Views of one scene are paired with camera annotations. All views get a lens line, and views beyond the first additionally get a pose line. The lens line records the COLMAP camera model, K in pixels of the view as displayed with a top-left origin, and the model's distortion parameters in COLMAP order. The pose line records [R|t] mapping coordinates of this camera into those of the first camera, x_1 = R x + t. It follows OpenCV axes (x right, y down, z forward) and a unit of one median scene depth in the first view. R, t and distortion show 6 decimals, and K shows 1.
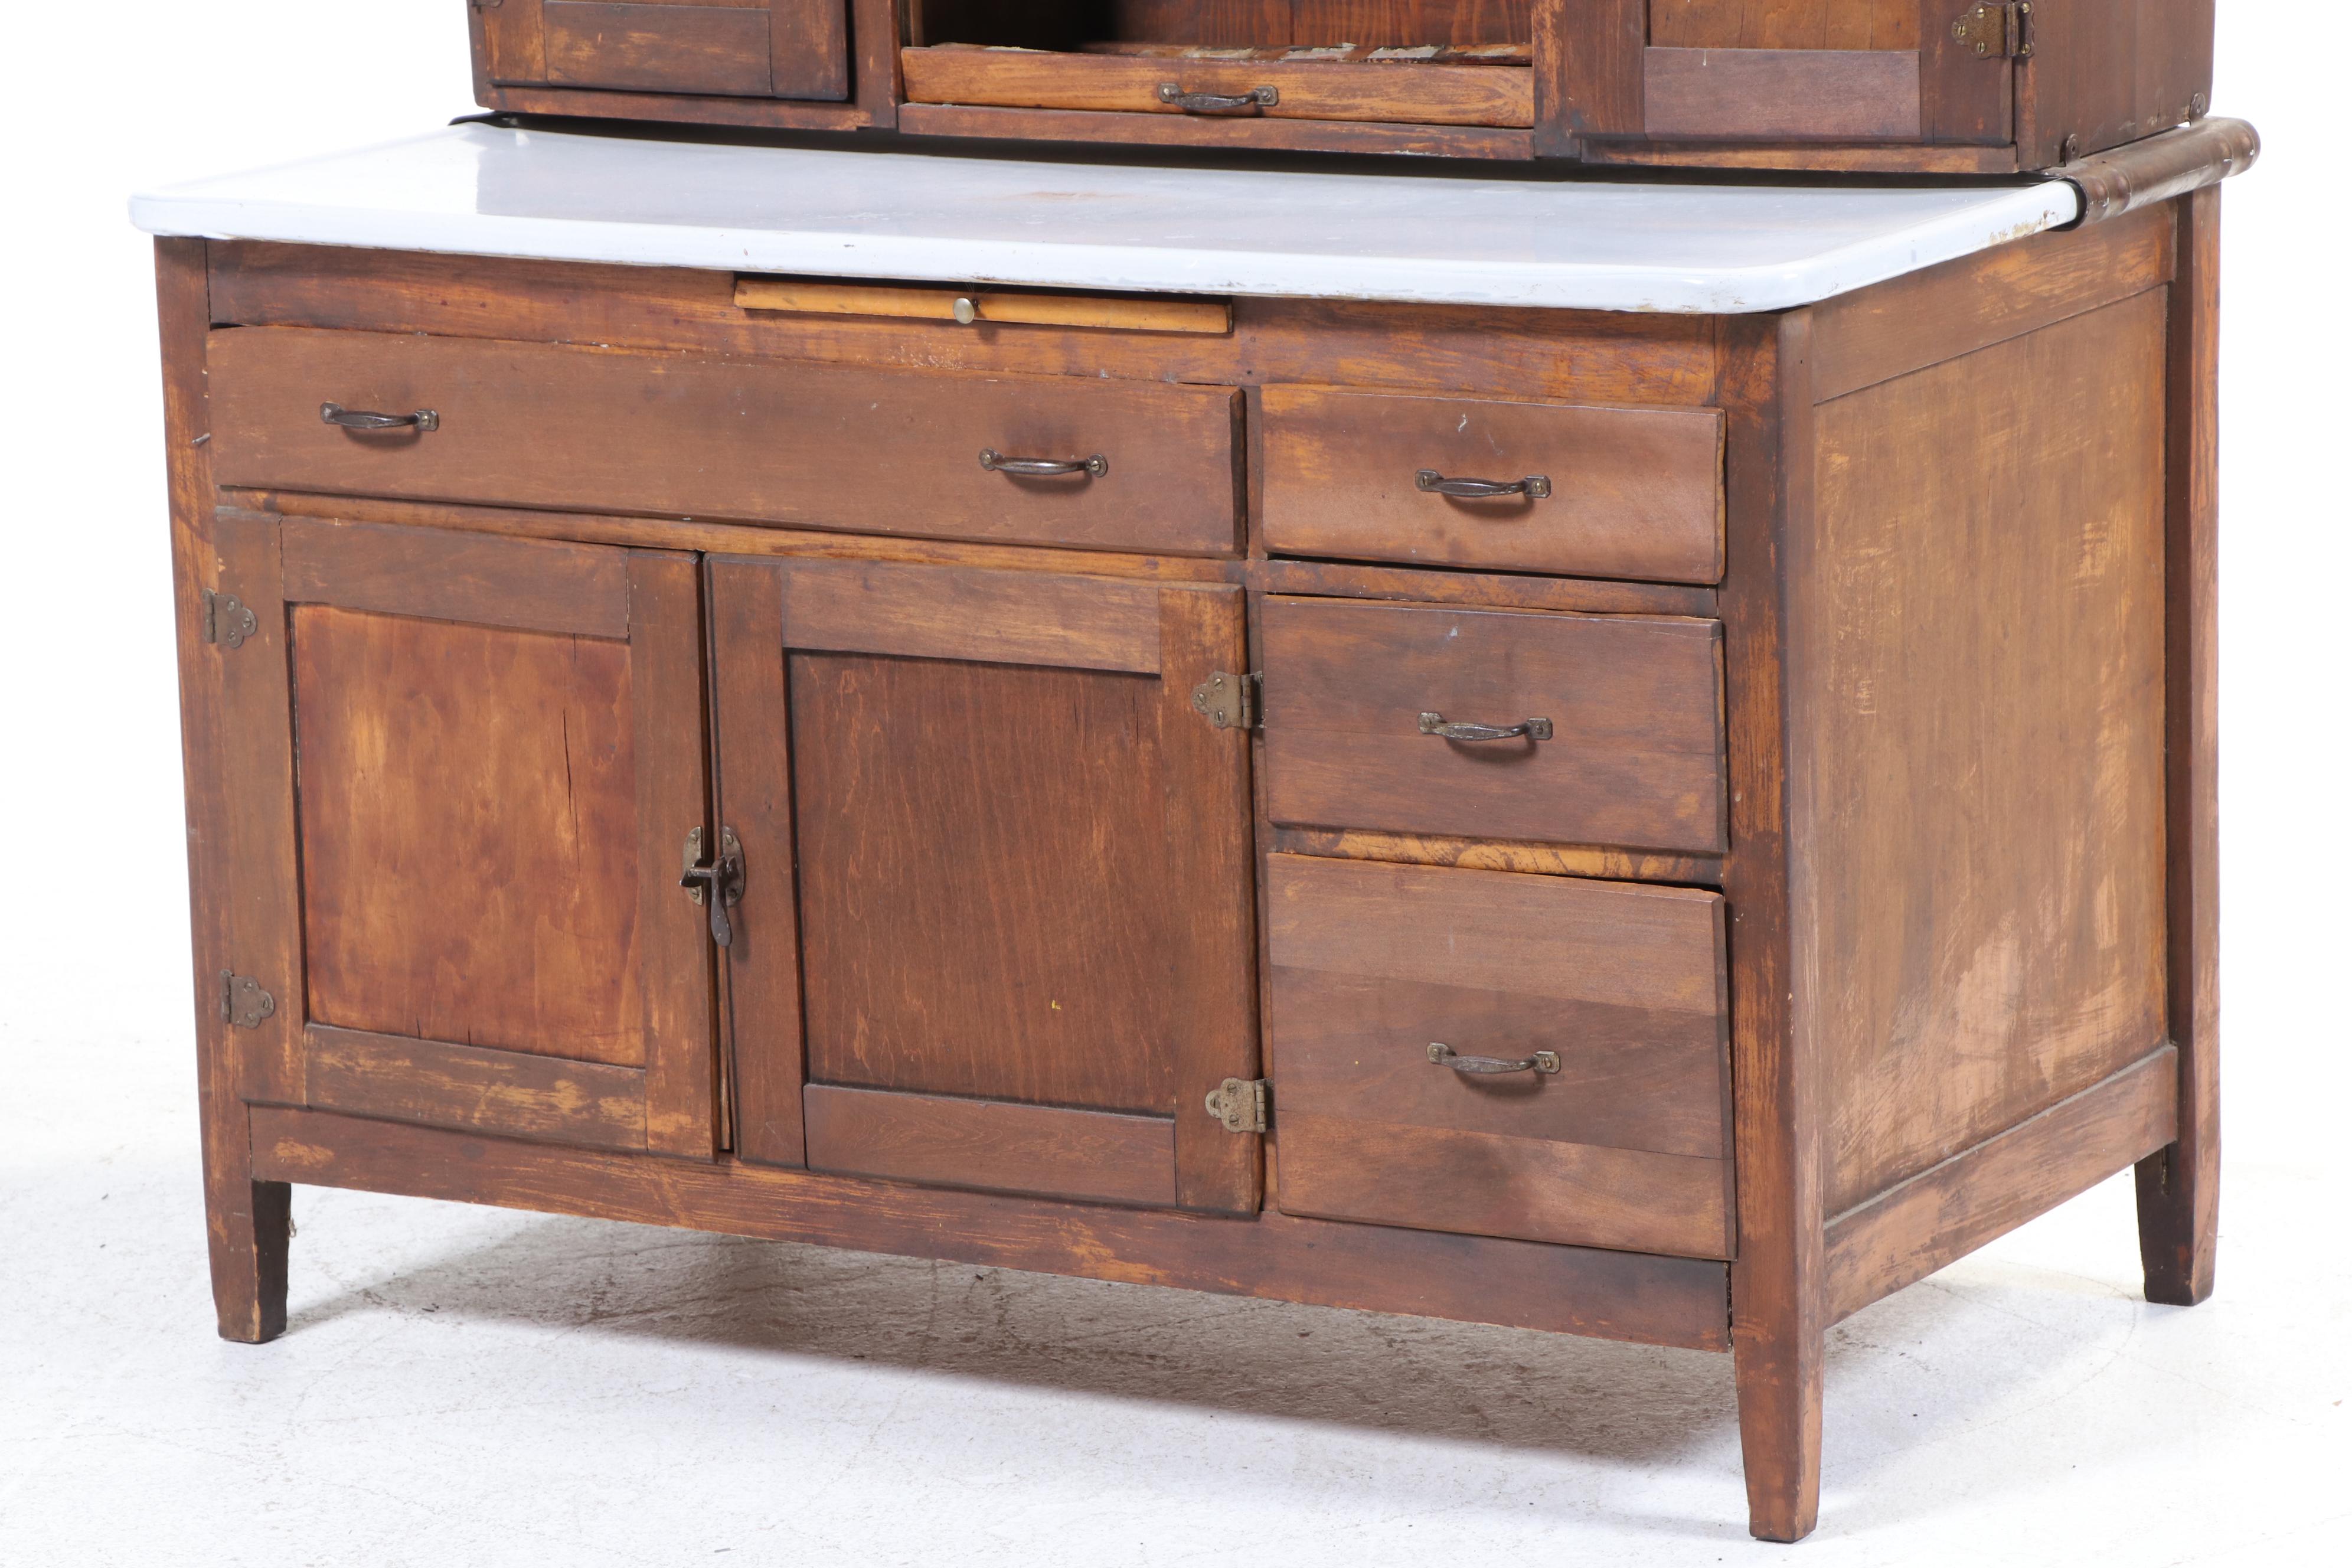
lens RADIAL K [[7938.1, 0, 1176.0], [0, 7938.1, 784.0], [0, 0, 1]] dist [0.802437, -0.457665]
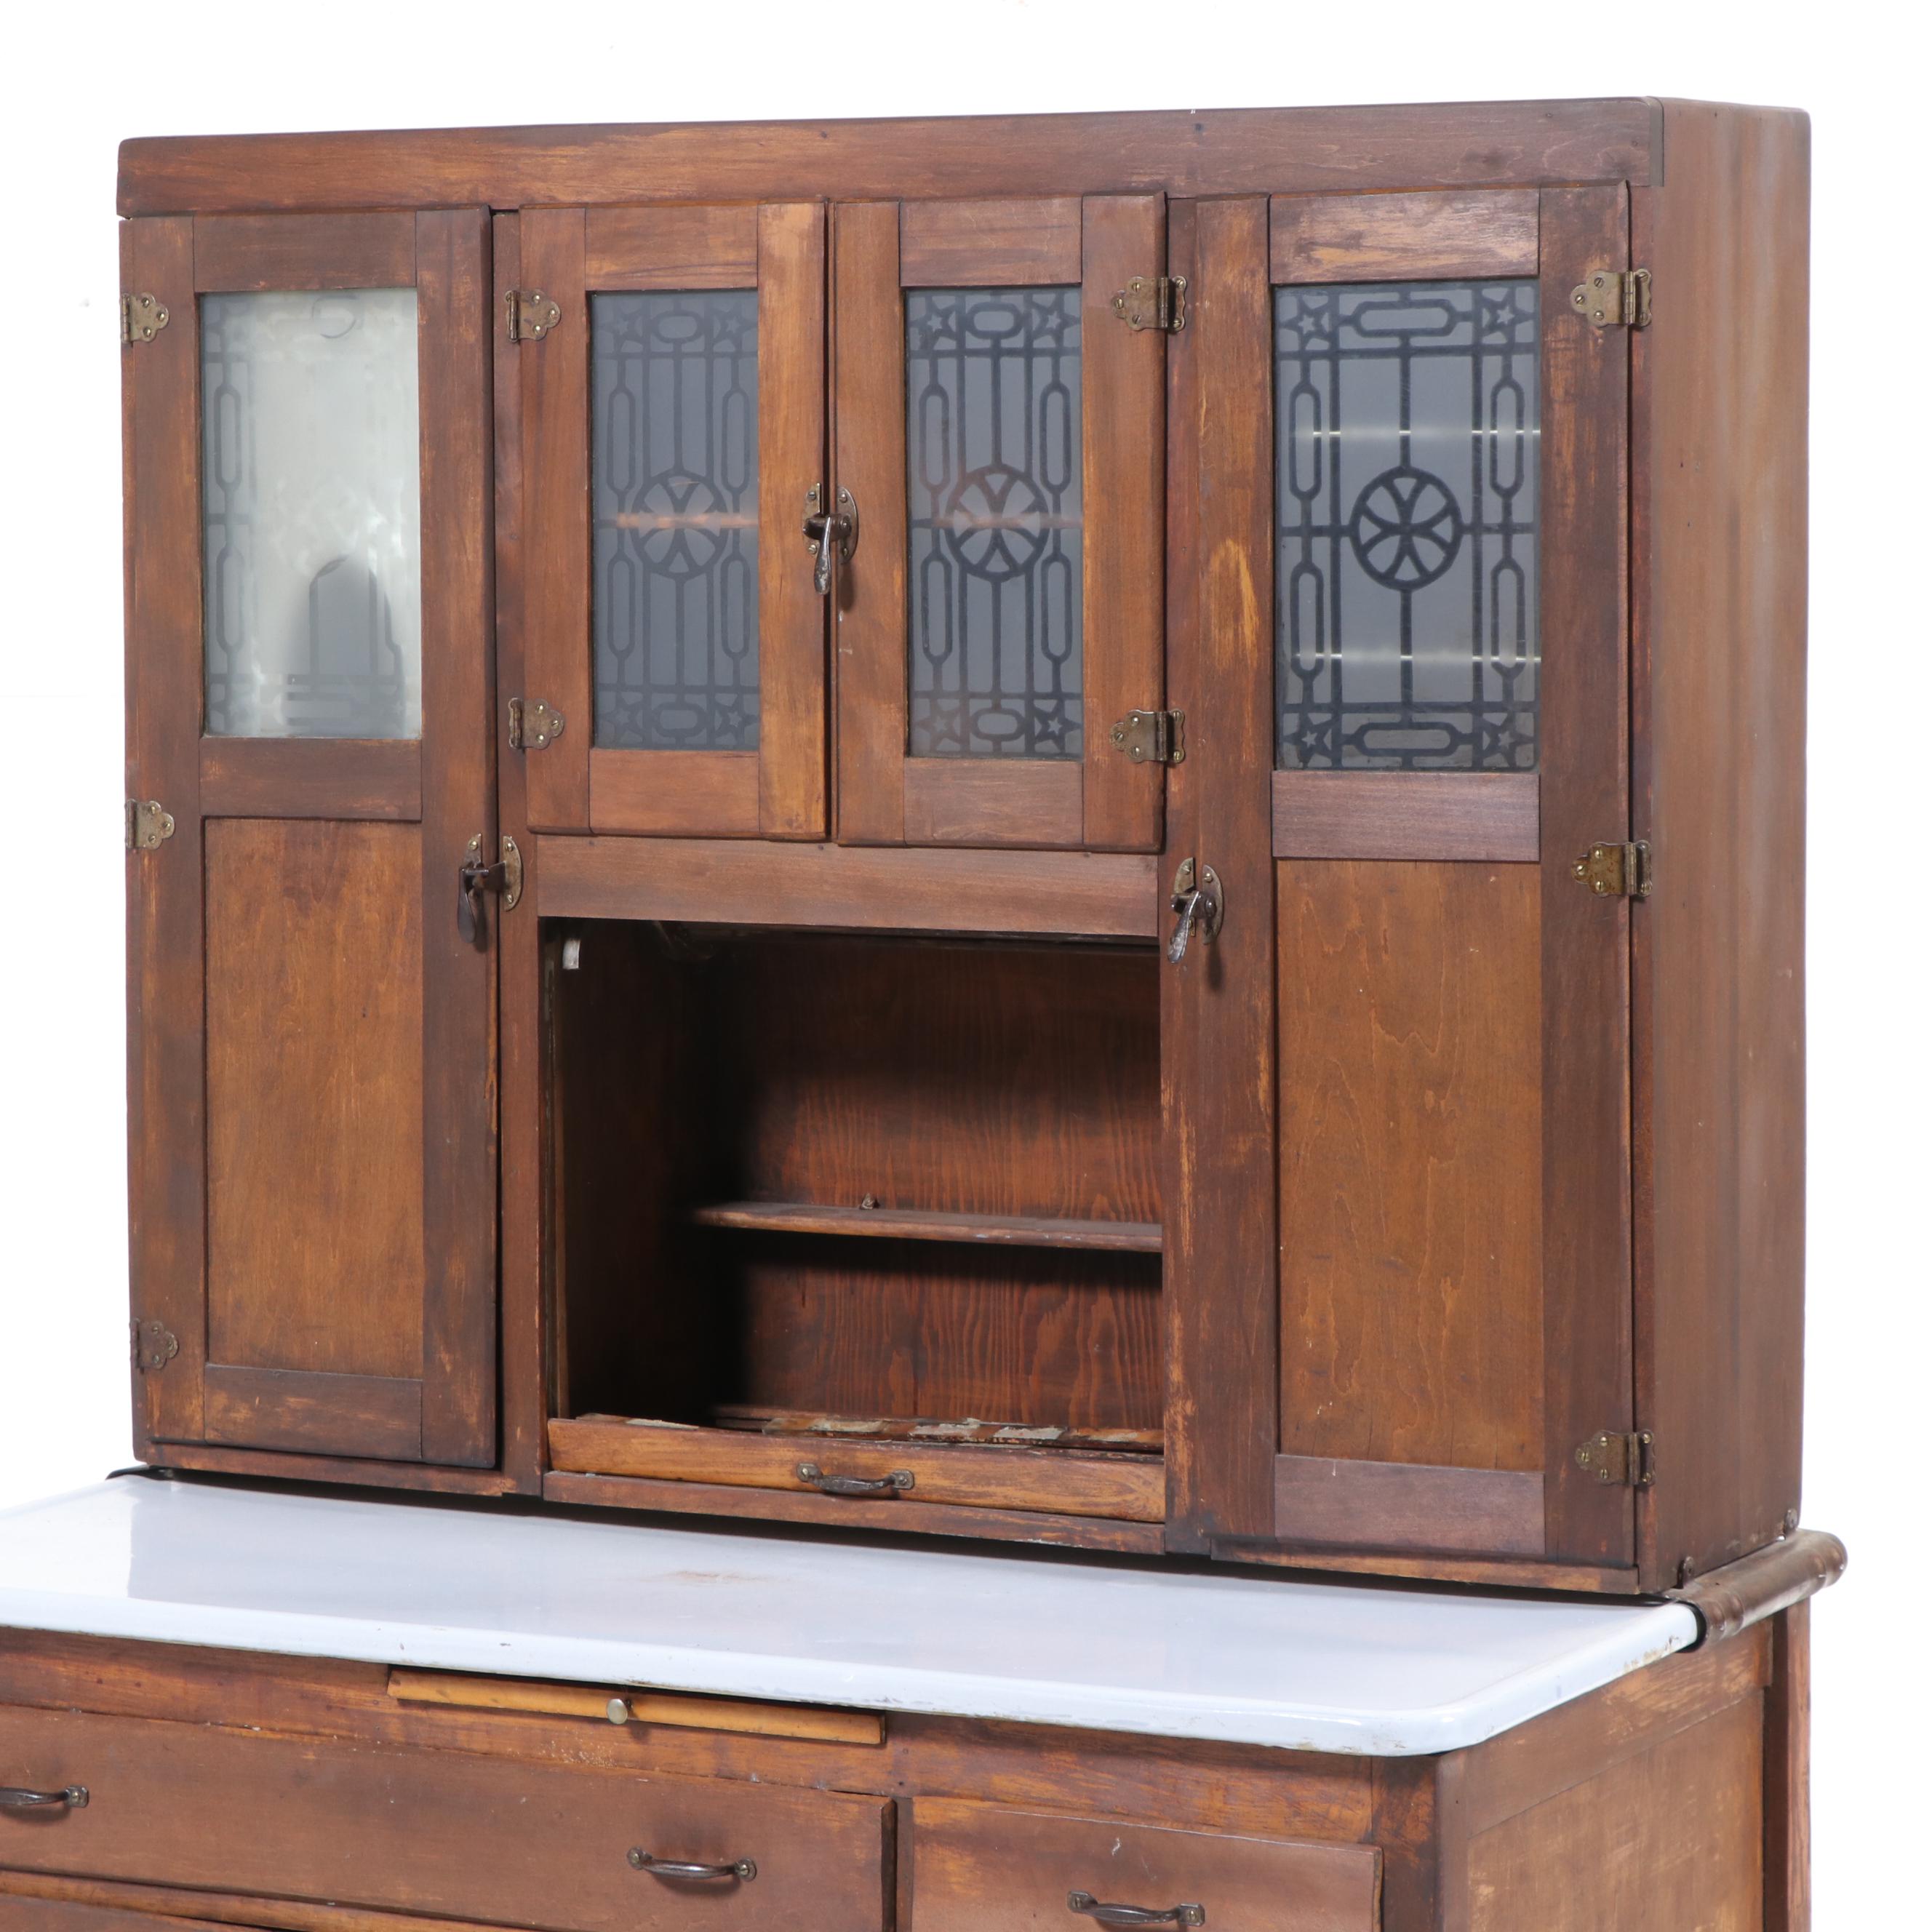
lens RADIAL K [[6352.6, 0, 910.0], [0, 6352.6, 1003.4], [0, 0, 1]] dist [0.314872, 0.599346]
pose [[0.998862, 0.021750, 0.042436, -0.025036], [-0.016821, 0.993426, -0.113236, -0.055830], [-0.044620, 0.112393, 0.992661, 0.176881]]
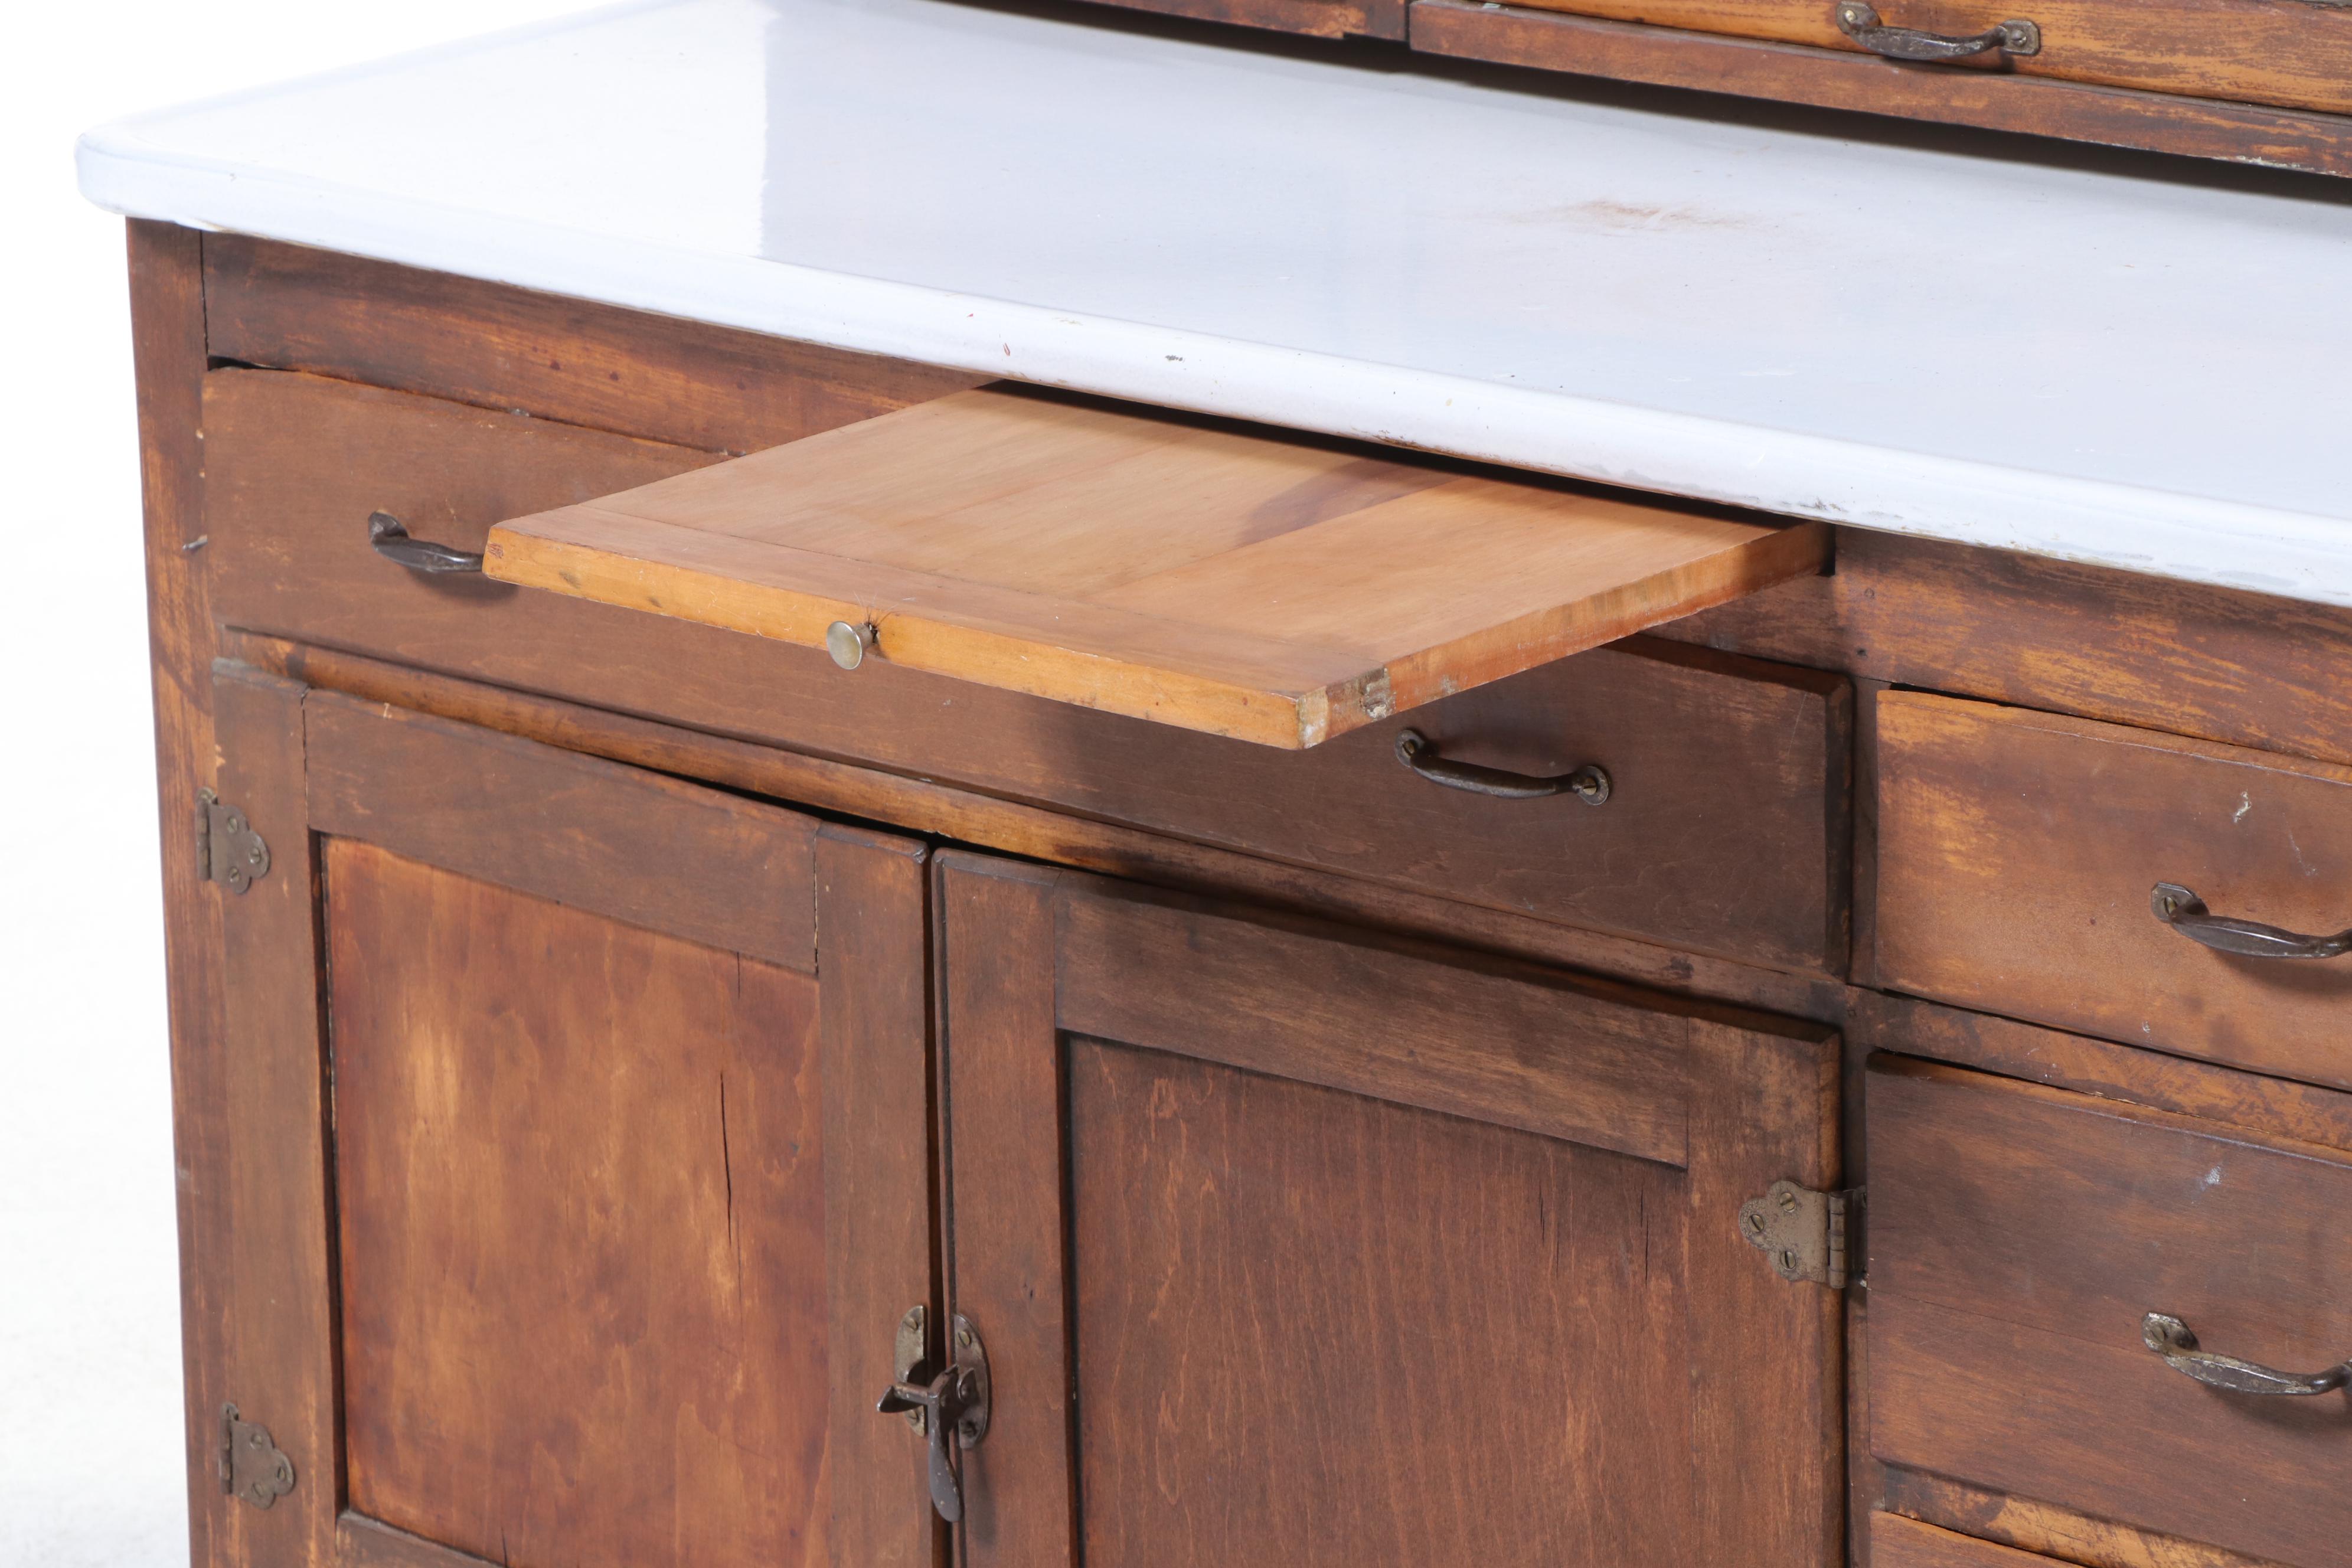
lens RADIAL K [[8182.9, 0, 1108.9], [0, 8182.9, 775.9], [0, 0, 1]] dist [0.695871, -1.098201]
pose [[0.984185, 0.058562, -0.167181, 0.050548], [-0.043336, 0.994693, 0.093315, -0.089087], [0.171759, -0.084595, 0.981500, 0.424834]]
